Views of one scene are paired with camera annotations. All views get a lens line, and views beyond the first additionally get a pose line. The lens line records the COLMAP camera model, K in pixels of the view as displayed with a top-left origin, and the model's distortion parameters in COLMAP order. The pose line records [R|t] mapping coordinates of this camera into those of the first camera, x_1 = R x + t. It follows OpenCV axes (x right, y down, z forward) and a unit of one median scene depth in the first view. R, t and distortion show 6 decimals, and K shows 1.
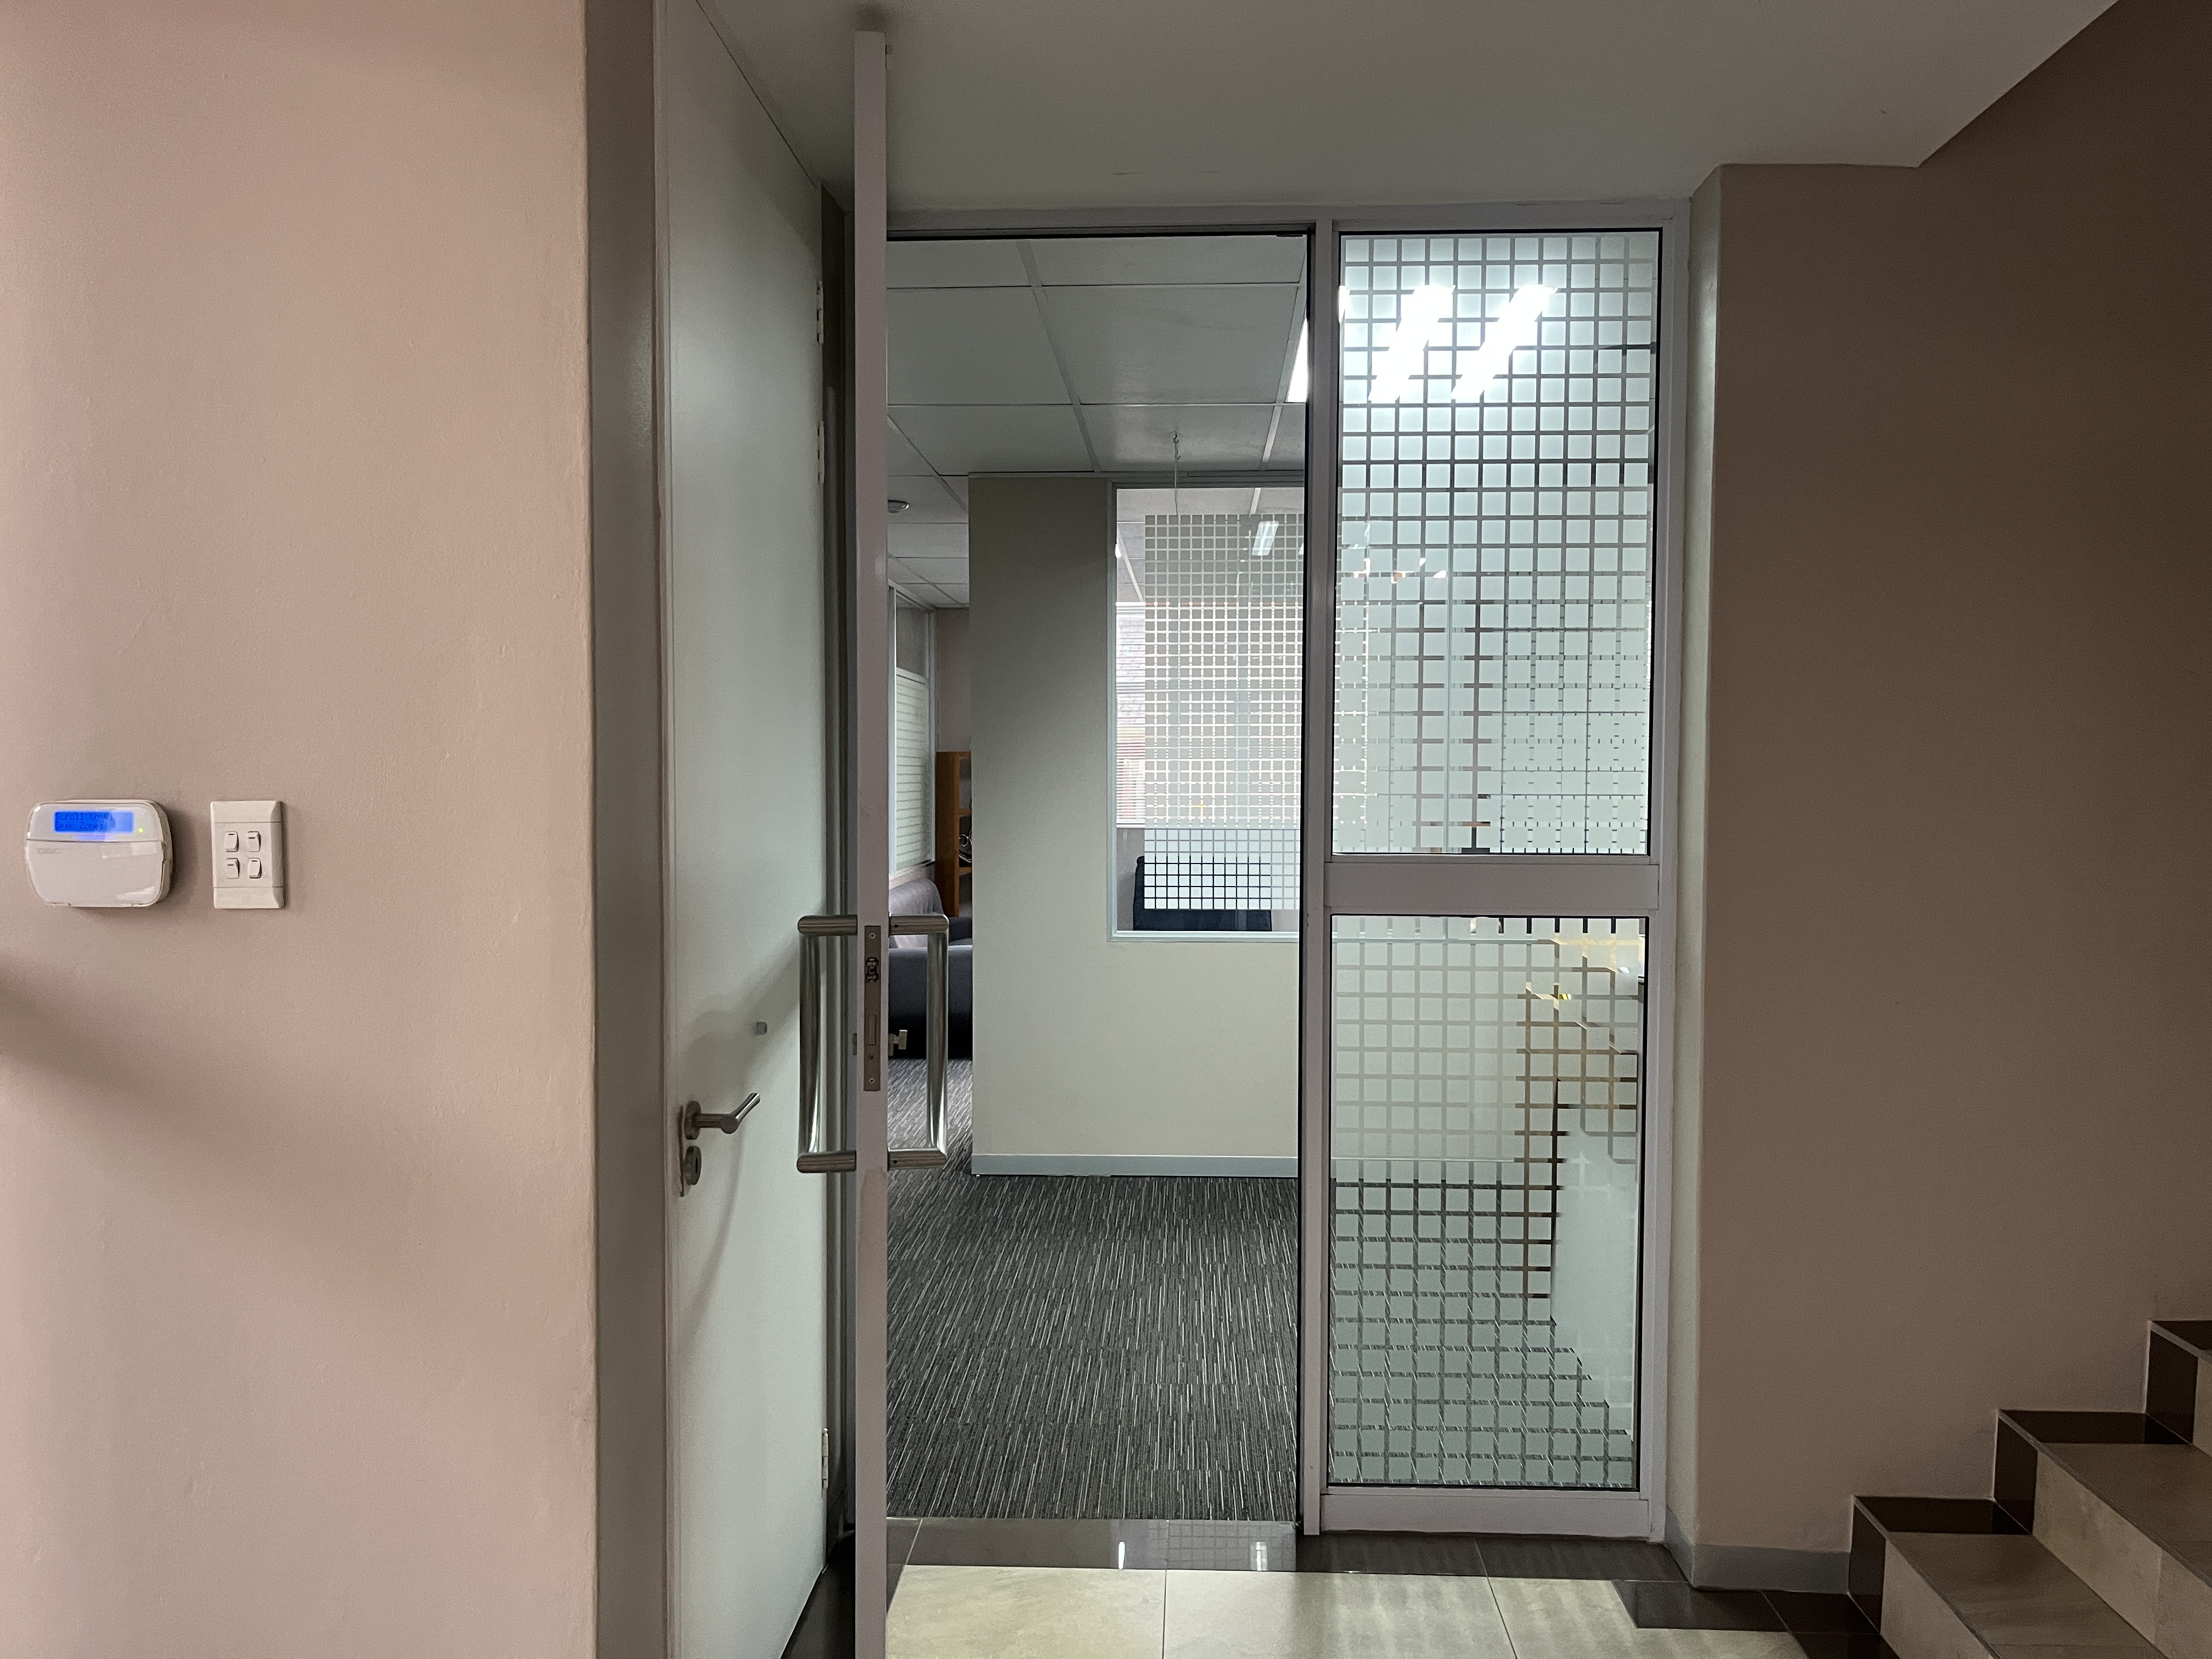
lens RADIAL K [[1674.3, 0, 1120.9], [0, 1674.3, 840.2], [0, 0, 1]] dist [0.054200, -0.075121]
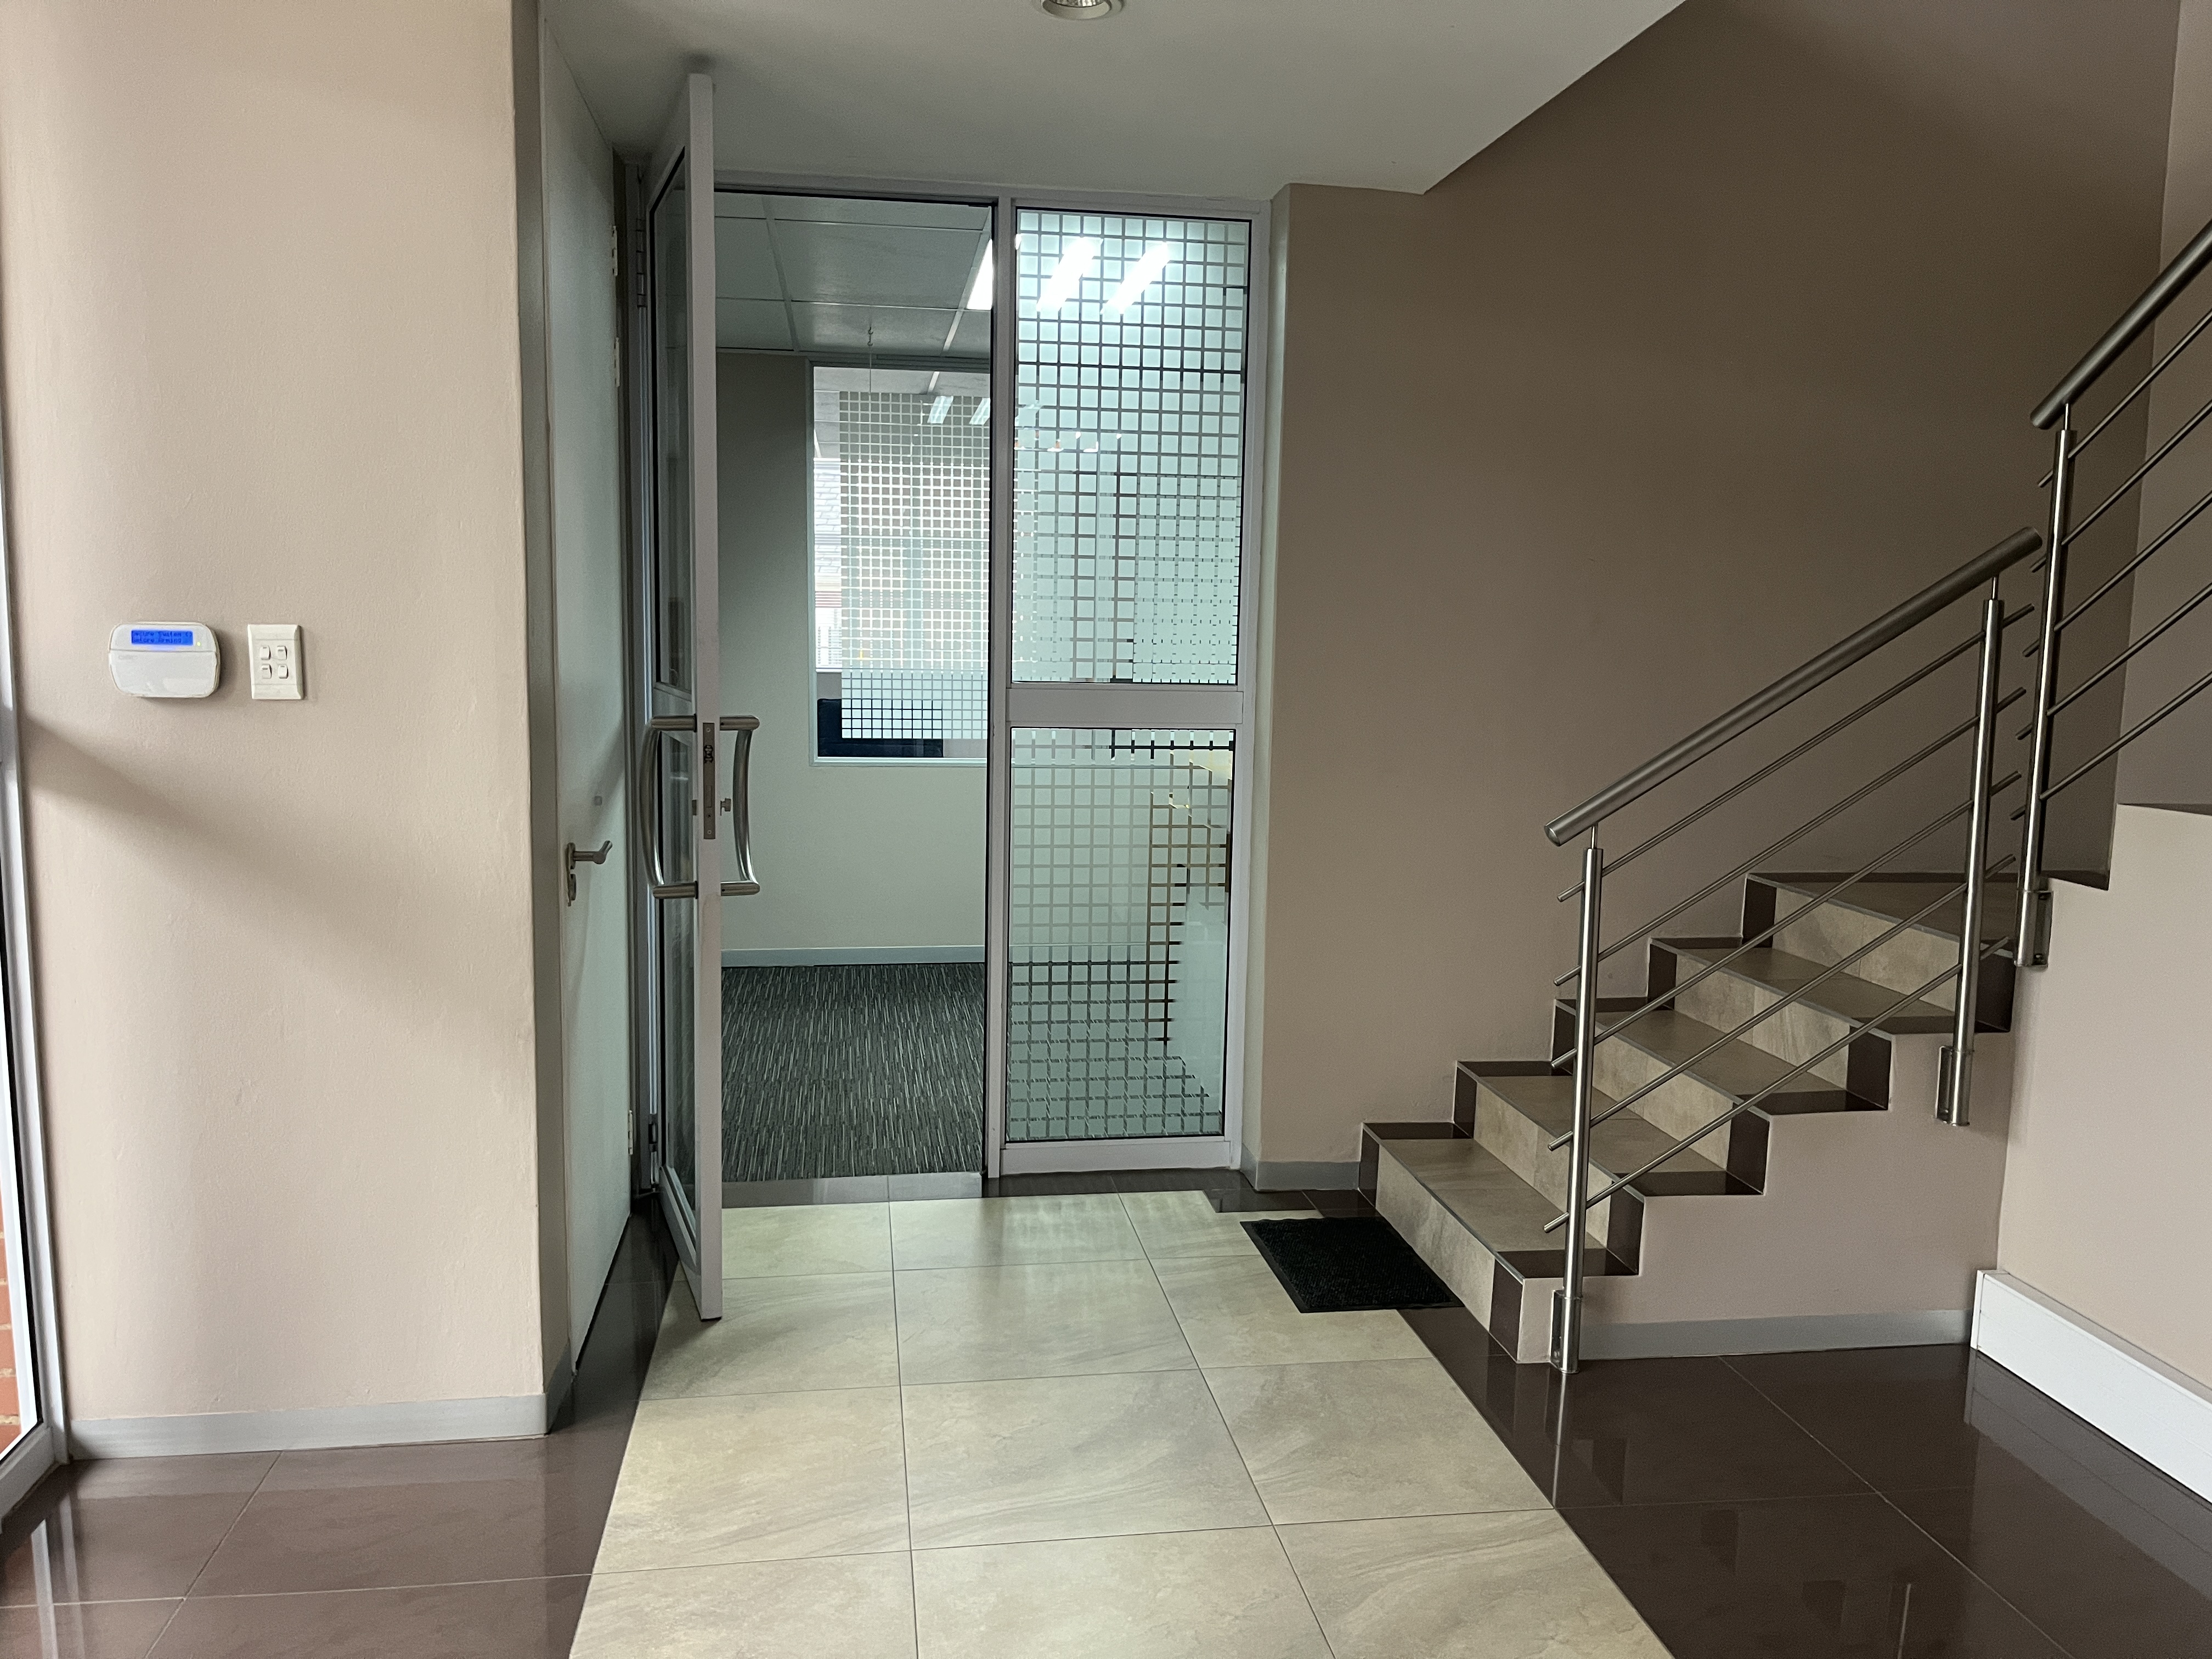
lens RADIAL K [[1674.3, 0, 1123.5], [0, 1674.3, 819.9], [0, 0, 1]] dist [0.054200, -0.075121]
pose [[0.979249, -0.007870, 0.202507, -0.057005], [-0.007594, 0.997119, 0.075469, 0.016613], [-0.202517, -0.075440, 0.976369, -0.330098]]
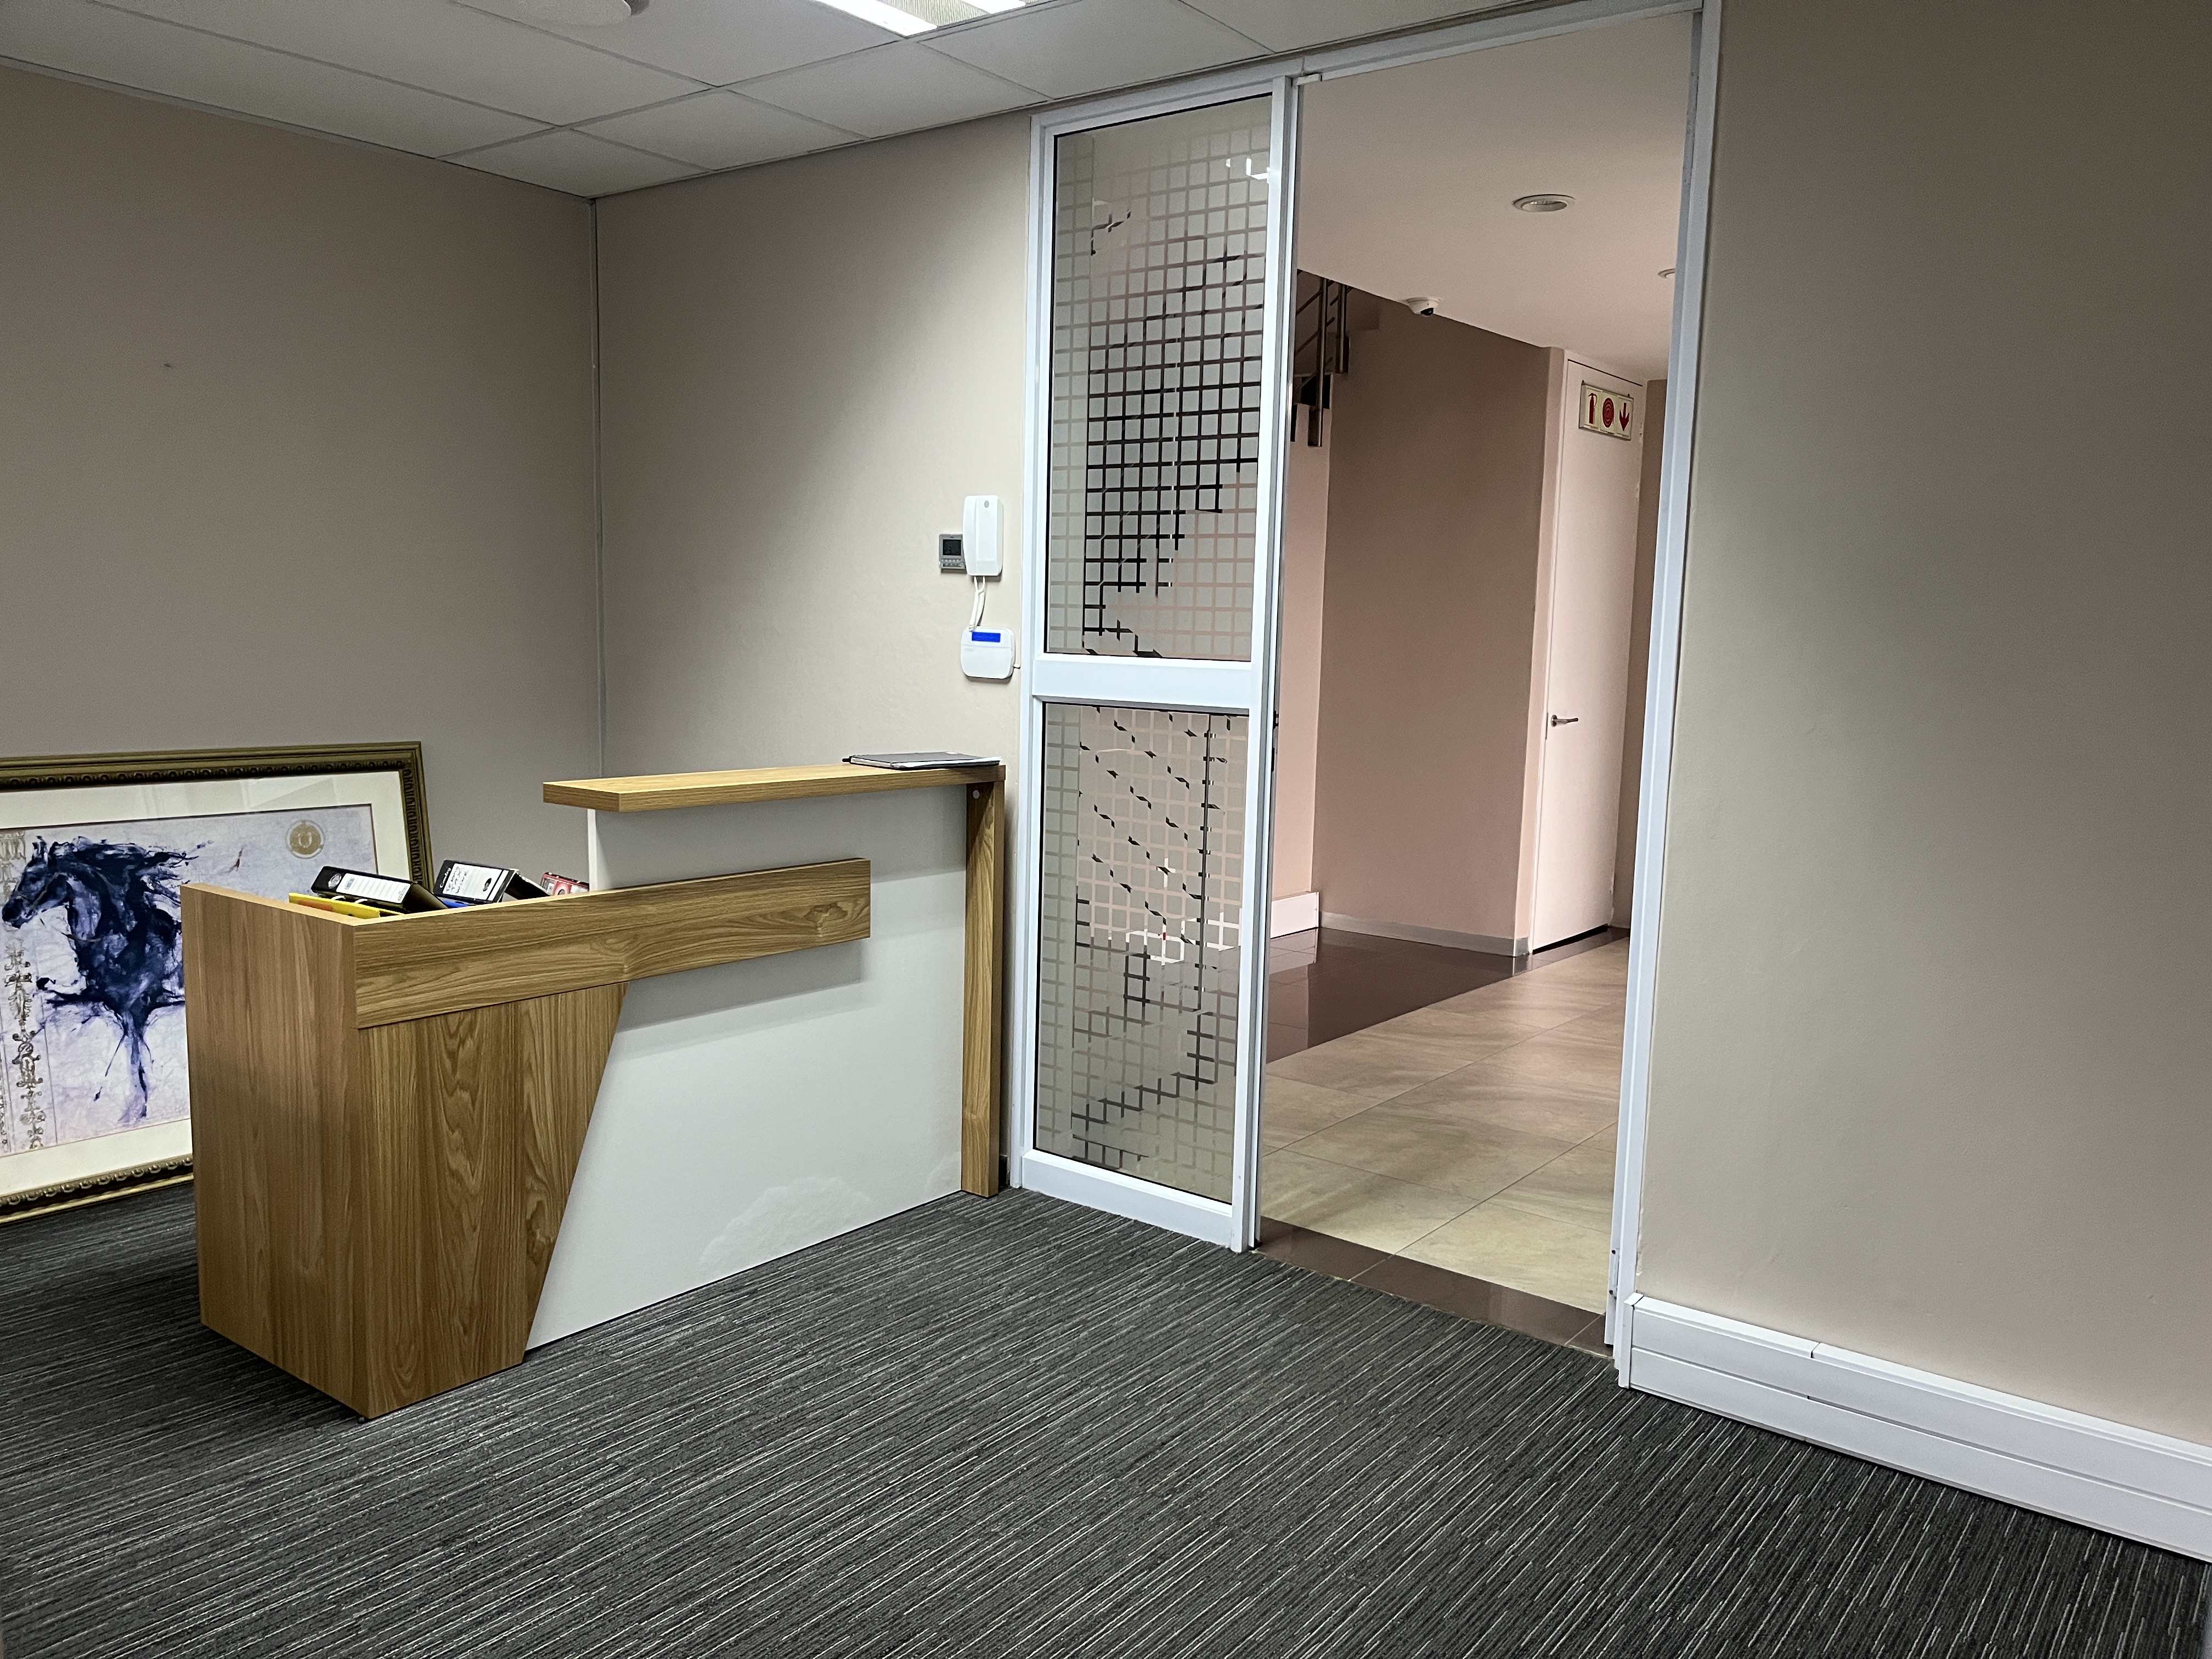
lens RADIAL K [[1674.3, 0, 1109.8], [0, 1674.3, 833.3], [0, 0, 1]] dist [0.054200, -0.075121]
pose [[-0.812758, -0.097679, 0.574355, -0.445077], [0.001168, 0.985570, 0.169267, -0.068529], [-0.582600, 0.138244, -0.800915, 1.923701]]
